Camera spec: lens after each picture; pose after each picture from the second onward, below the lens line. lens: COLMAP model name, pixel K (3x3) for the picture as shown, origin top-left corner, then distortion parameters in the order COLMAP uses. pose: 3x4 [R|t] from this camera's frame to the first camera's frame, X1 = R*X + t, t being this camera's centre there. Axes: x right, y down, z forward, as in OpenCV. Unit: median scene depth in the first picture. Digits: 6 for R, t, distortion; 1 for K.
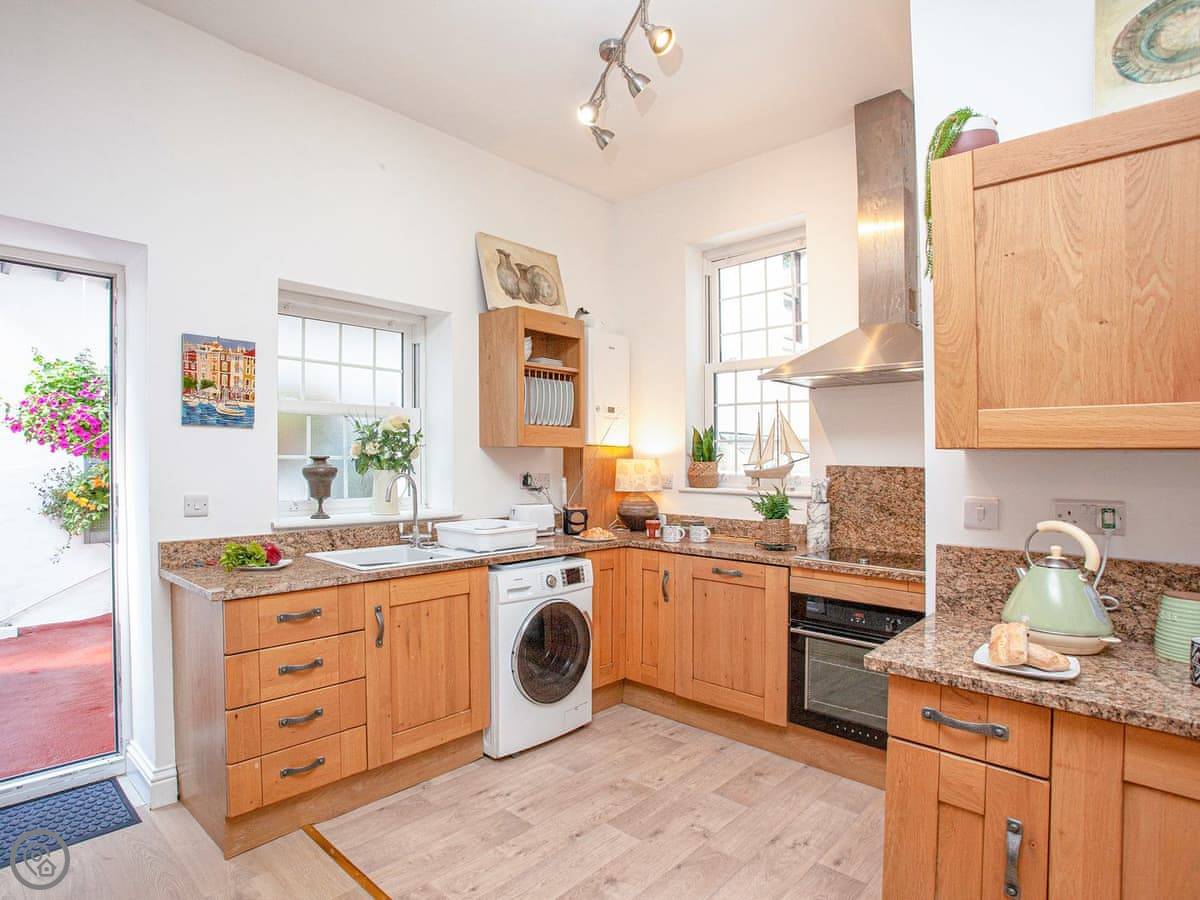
lens RADIAL K [[783.8, 0, 601.6], [0, 783.8, 471.7], [0, 0, 1]] dist [-0.063289, 0.000185]
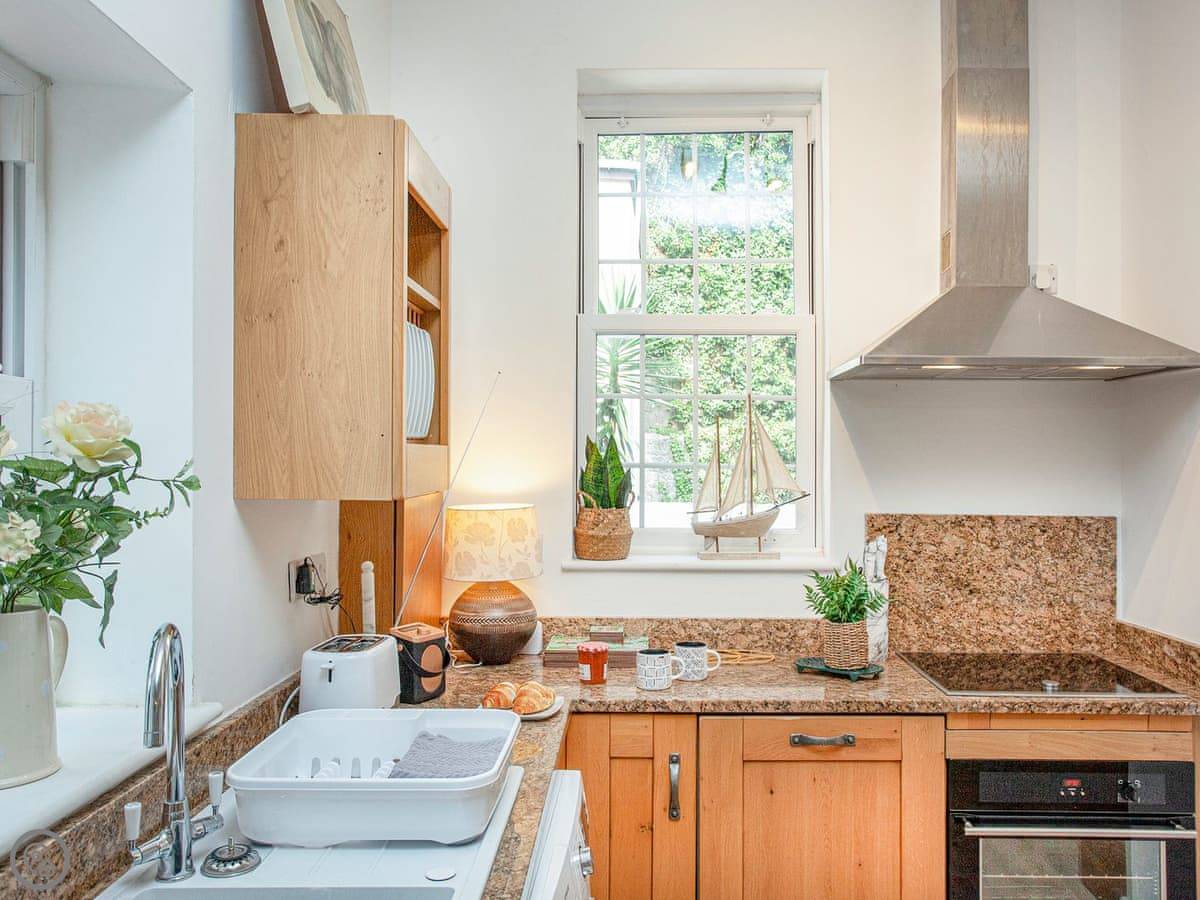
lens RADIAL K [[1015.3, 0, 599.3], [0, 1015.3, 434.2], [0, 0, 1]] dist [-0.003640, 0.004060]
pose [[0.687464, 0.006700, 0.726187, -0.421221], [0.005123, 0.999888, -0.014075, -0.061230], [-0.726200, 0.013396, 0.687353, 0.658393]]
